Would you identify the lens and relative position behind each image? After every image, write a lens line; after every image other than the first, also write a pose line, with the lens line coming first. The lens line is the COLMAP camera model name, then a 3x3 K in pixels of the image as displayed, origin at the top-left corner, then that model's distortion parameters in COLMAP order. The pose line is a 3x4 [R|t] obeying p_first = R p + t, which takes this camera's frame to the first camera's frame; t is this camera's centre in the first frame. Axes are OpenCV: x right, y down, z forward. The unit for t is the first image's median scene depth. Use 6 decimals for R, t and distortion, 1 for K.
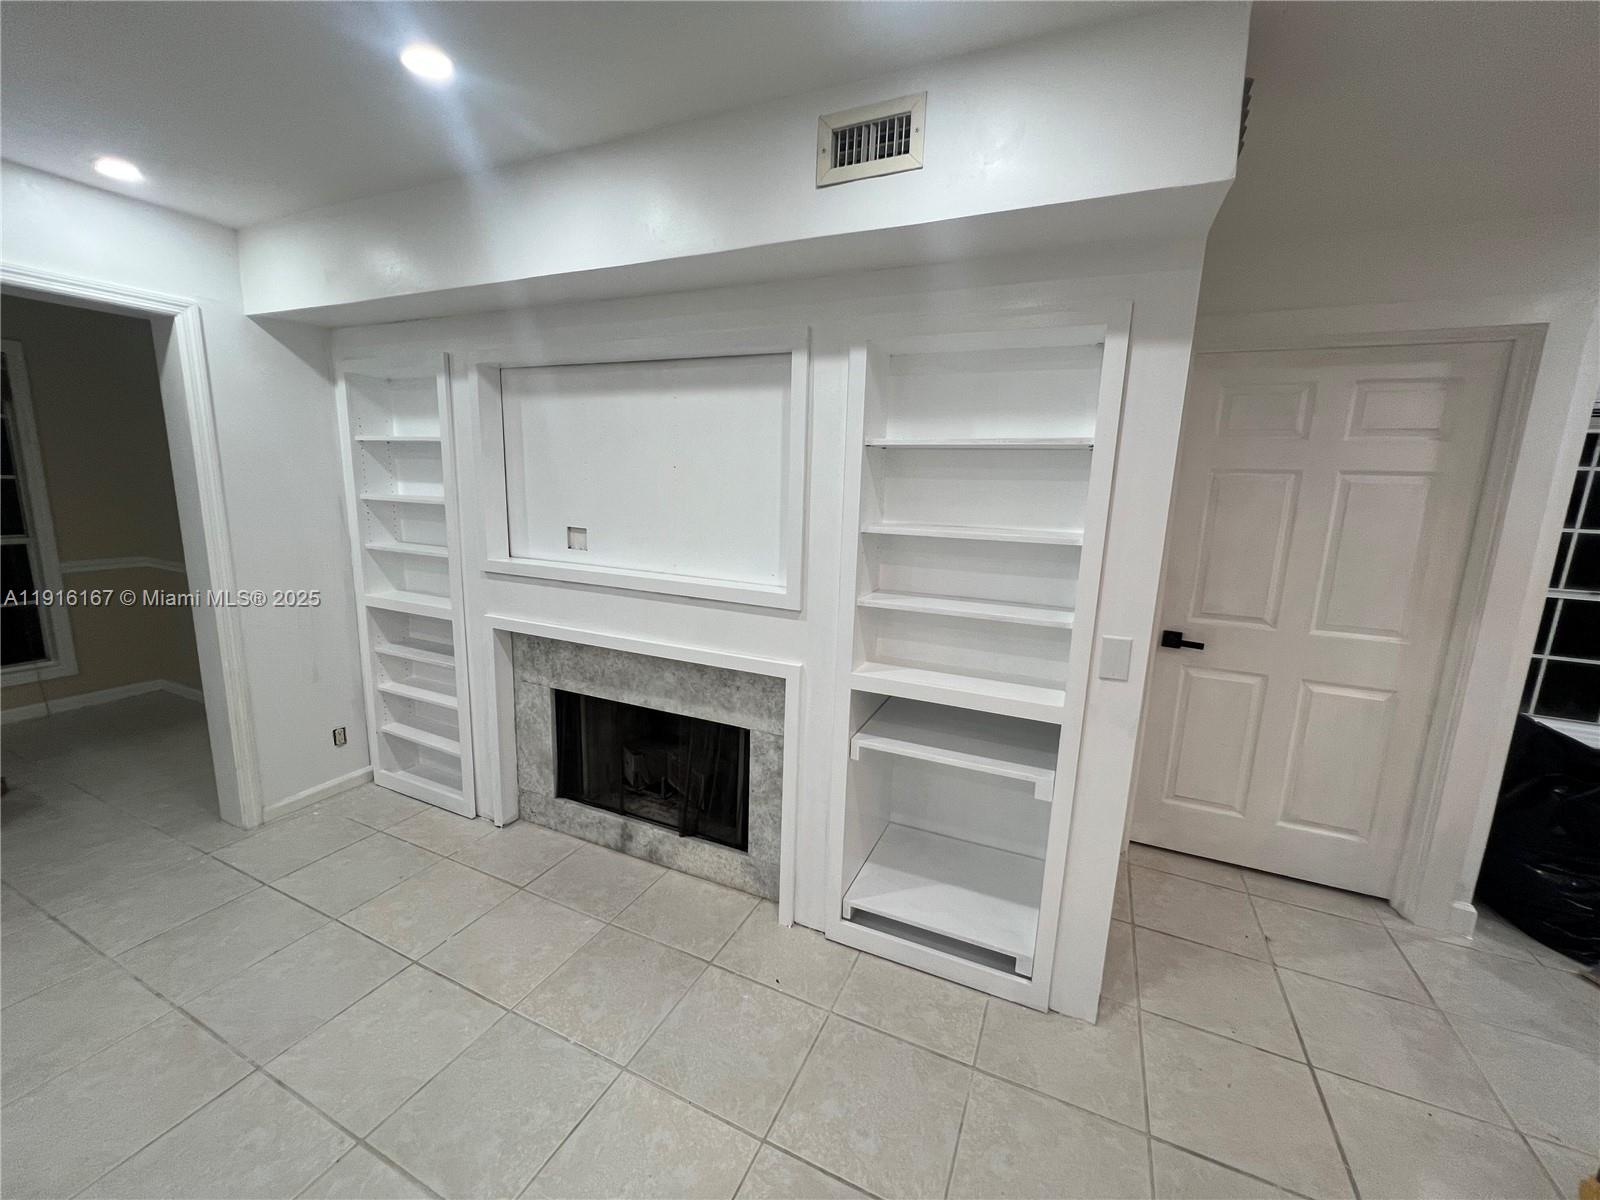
lens RADIAL K [[644.7, 0, 800.0], [0, 644.7, 600.0], [0, 0, 1]] dist [-0.001407, -0.000160]
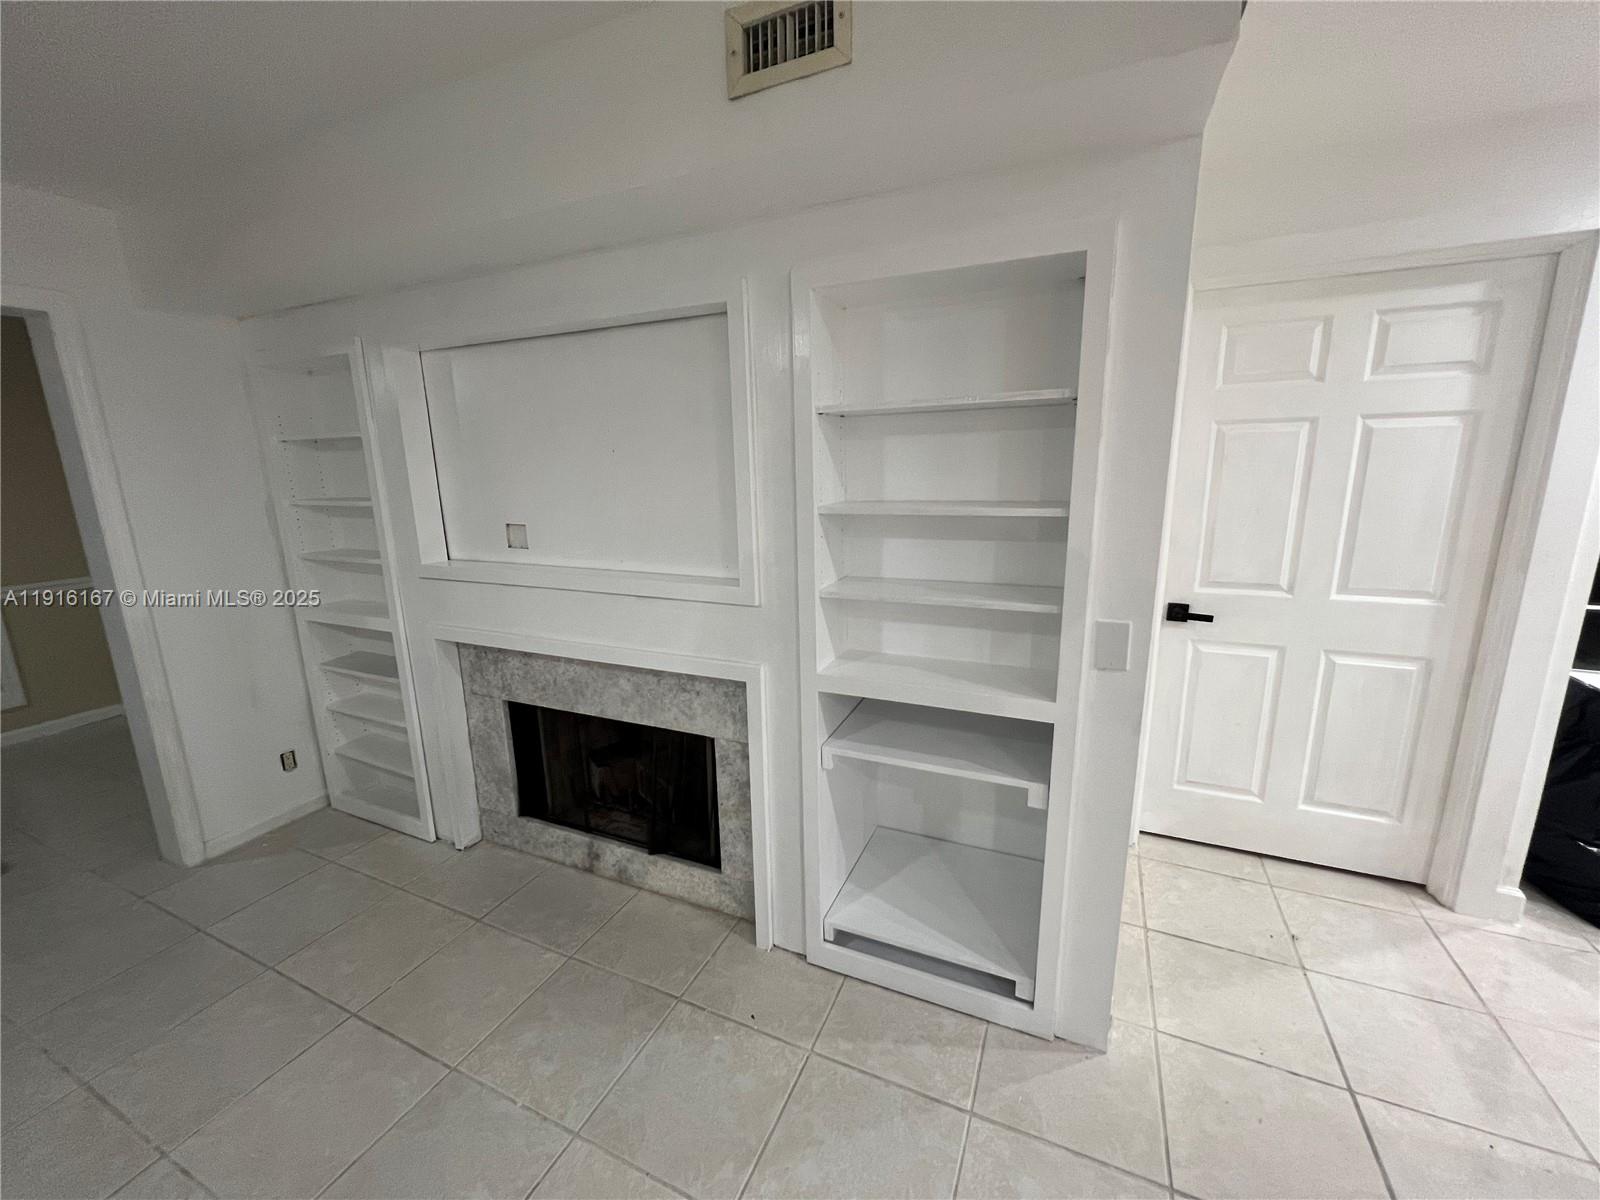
lens RADIAL K [[644.7, 0, 800.0], [0, 644.7, 600.0], [0, 0, 1]] dist [-0.001407, -0.000160]
pose [[0.998626, -0.052041, -0.006211, 0.058606], [0.052201, 0.998210, 0.029173, -0.012505], [0.004682, -0.029458, 0.999555, 0.100999]]
